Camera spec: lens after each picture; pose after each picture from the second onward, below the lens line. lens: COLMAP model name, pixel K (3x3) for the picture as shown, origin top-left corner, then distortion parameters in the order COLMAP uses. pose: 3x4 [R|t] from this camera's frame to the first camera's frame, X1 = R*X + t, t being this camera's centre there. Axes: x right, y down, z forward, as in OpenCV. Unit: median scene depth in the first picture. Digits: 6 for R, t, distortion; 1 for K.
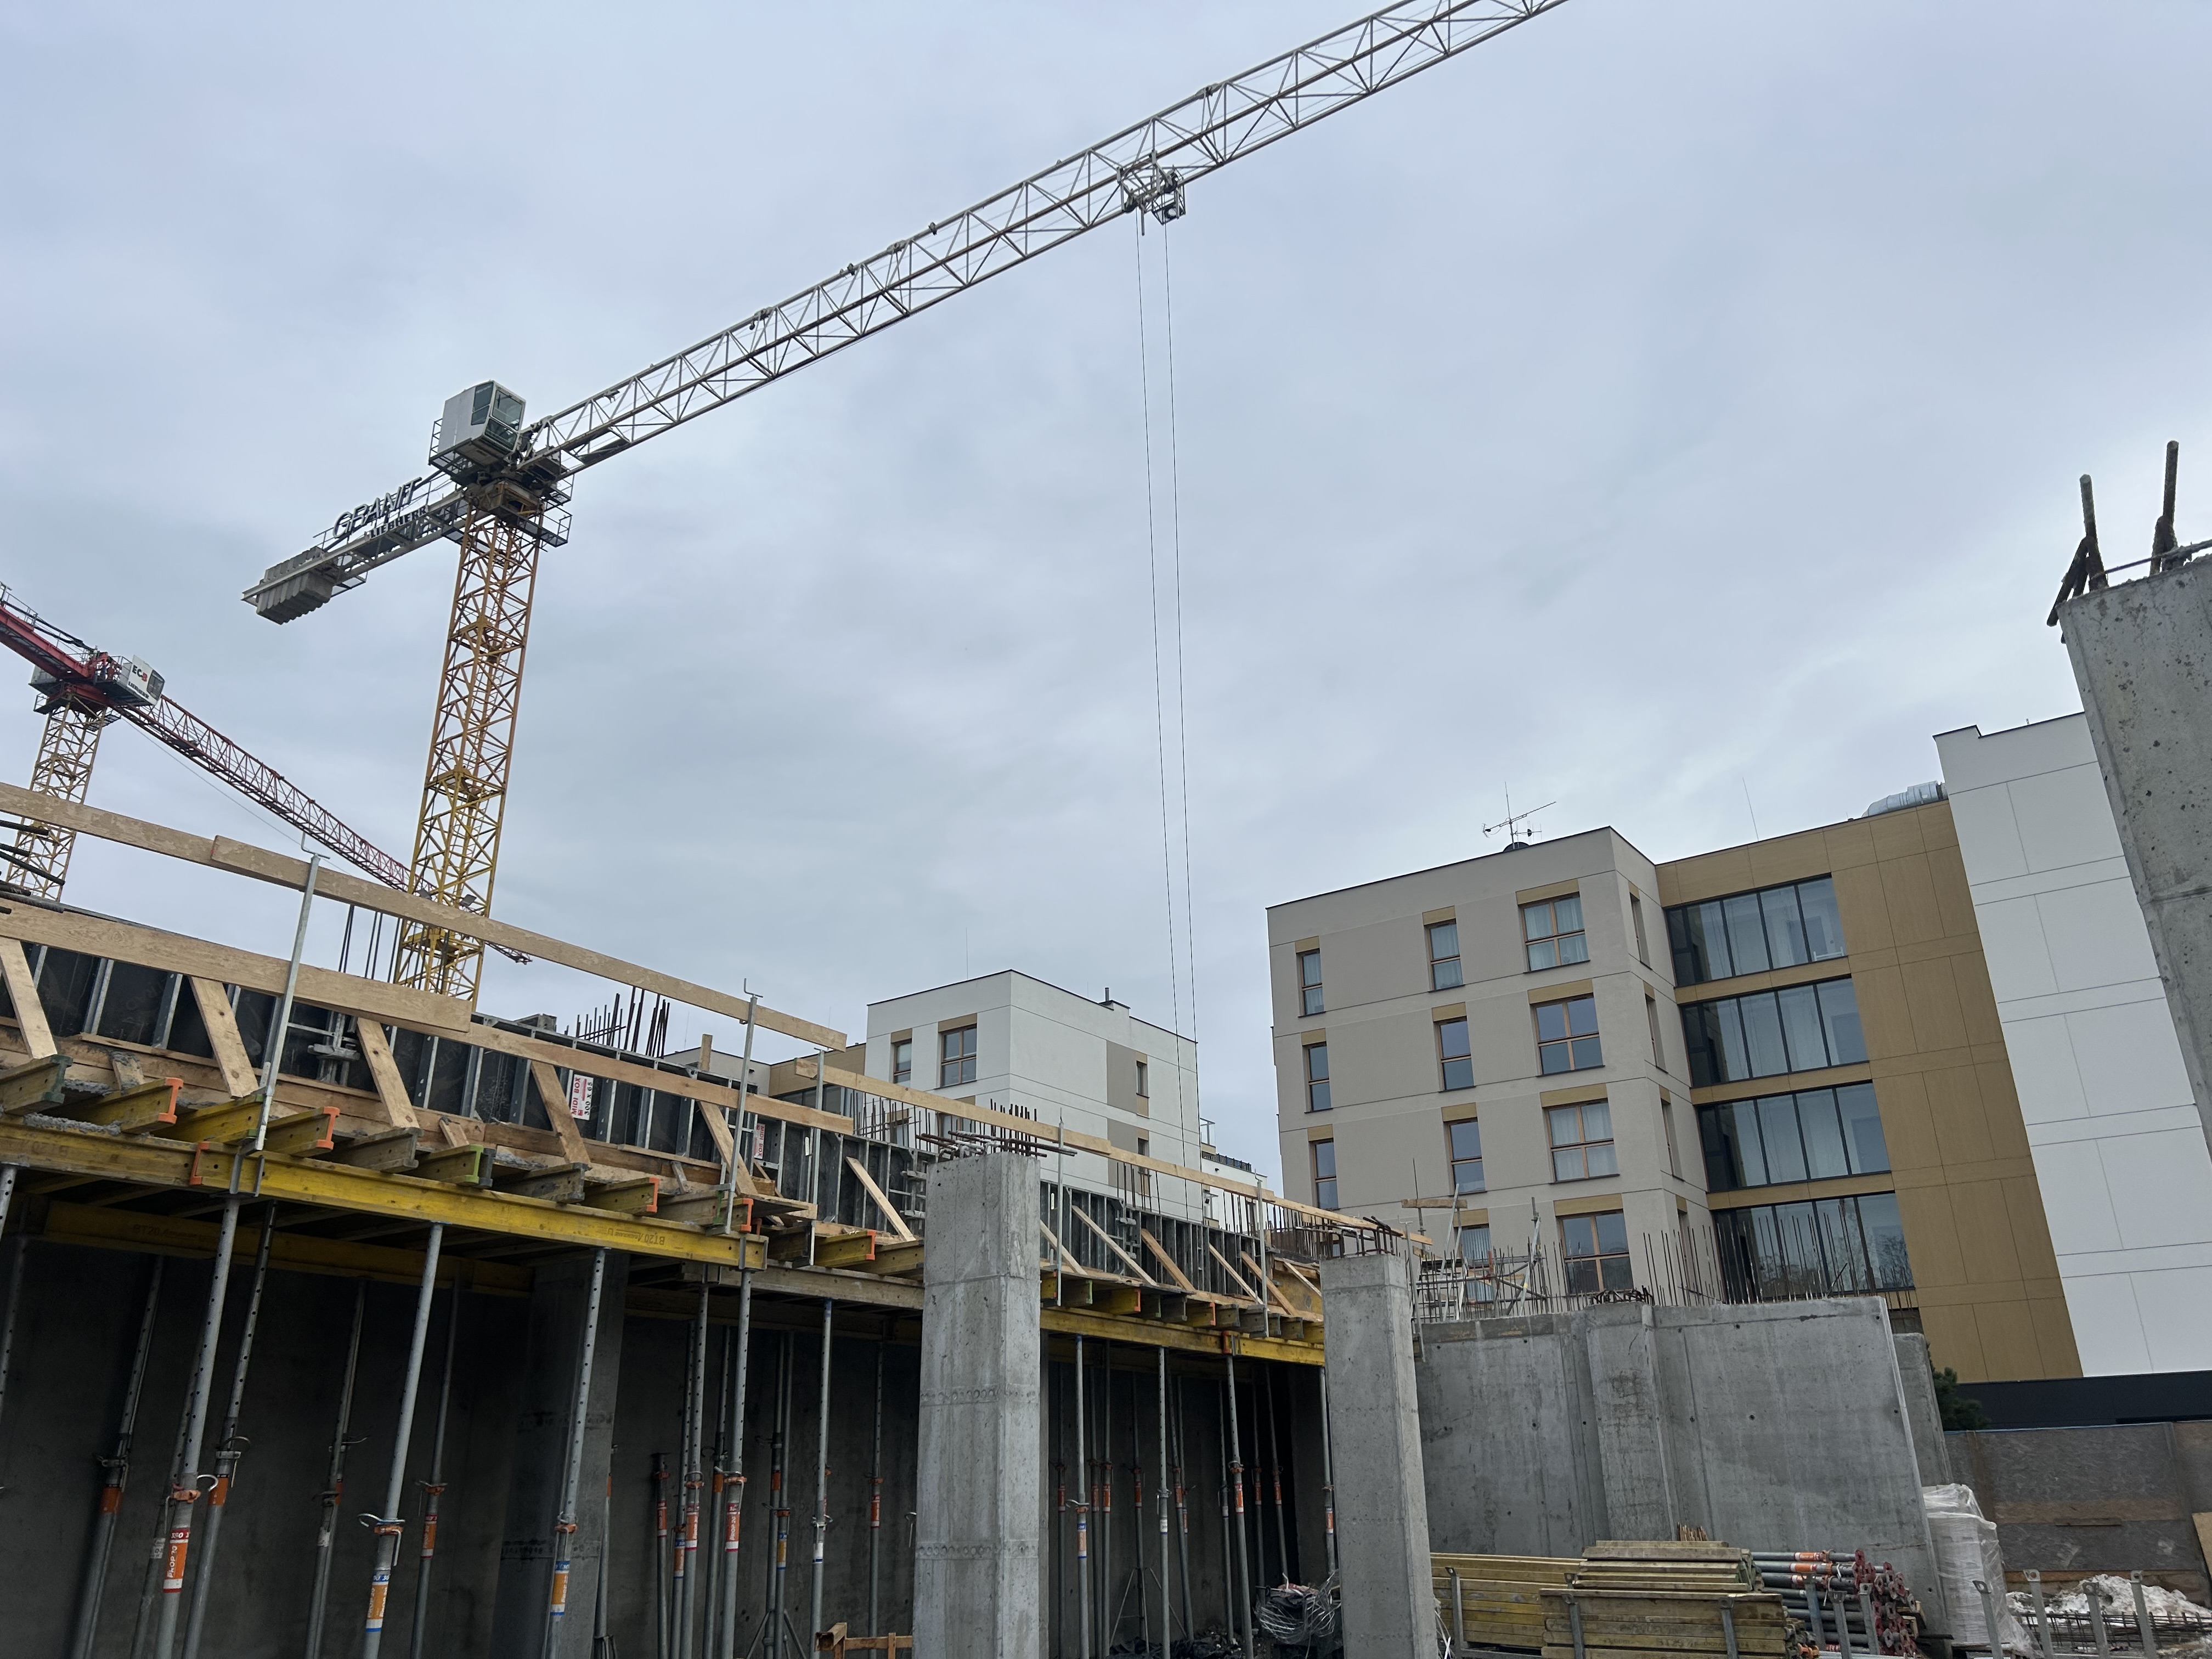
lens RADIAL K [[1675.7, 0, 1106.0], [0, 1675.7, 829.5], [0, 0, 1]] dist [0.096333, -0.127157]
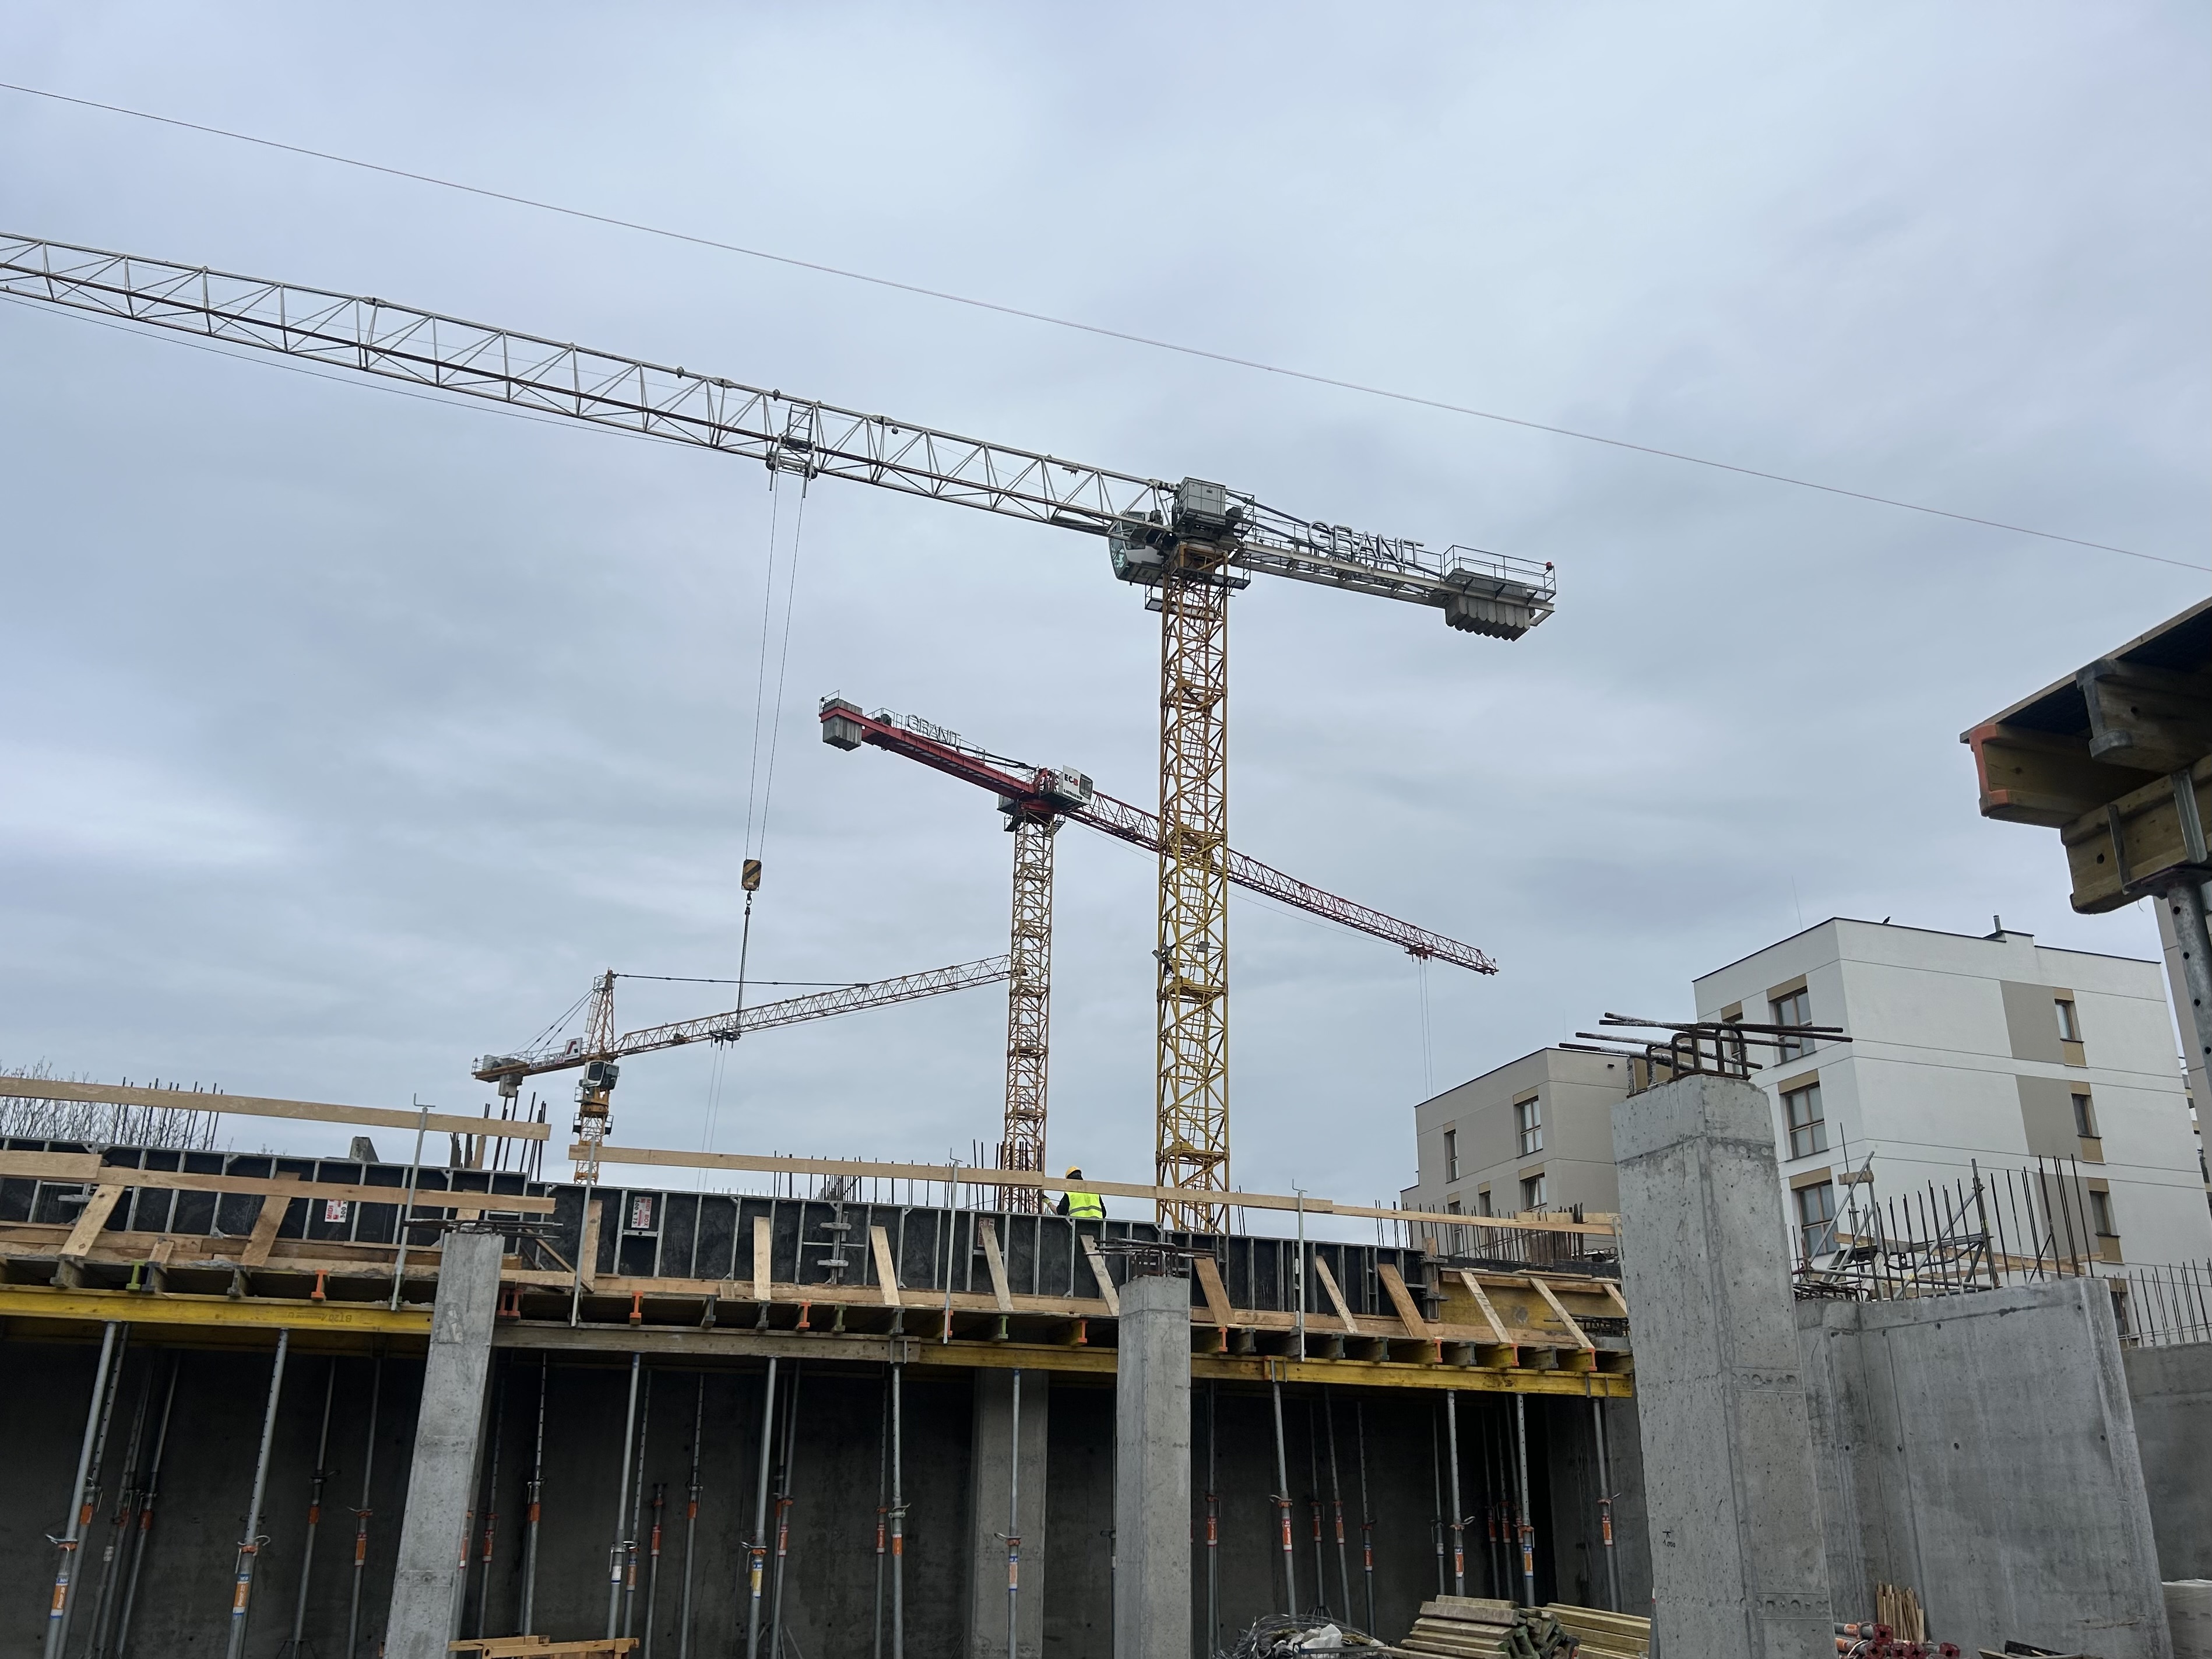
lens RADIAL K [[1784.7, 0, 1109.5], [0, 1784.7, 875.0], [0, 0, 1]] dist [0.092526, -0.113644]
pose [[0.798633, -0.183550, -0.573144, 0.585893], [0.204272, 0.978493, -0.028726, 0.047034], [0.566090, -0.094136, 0.818951, 0.160722]]
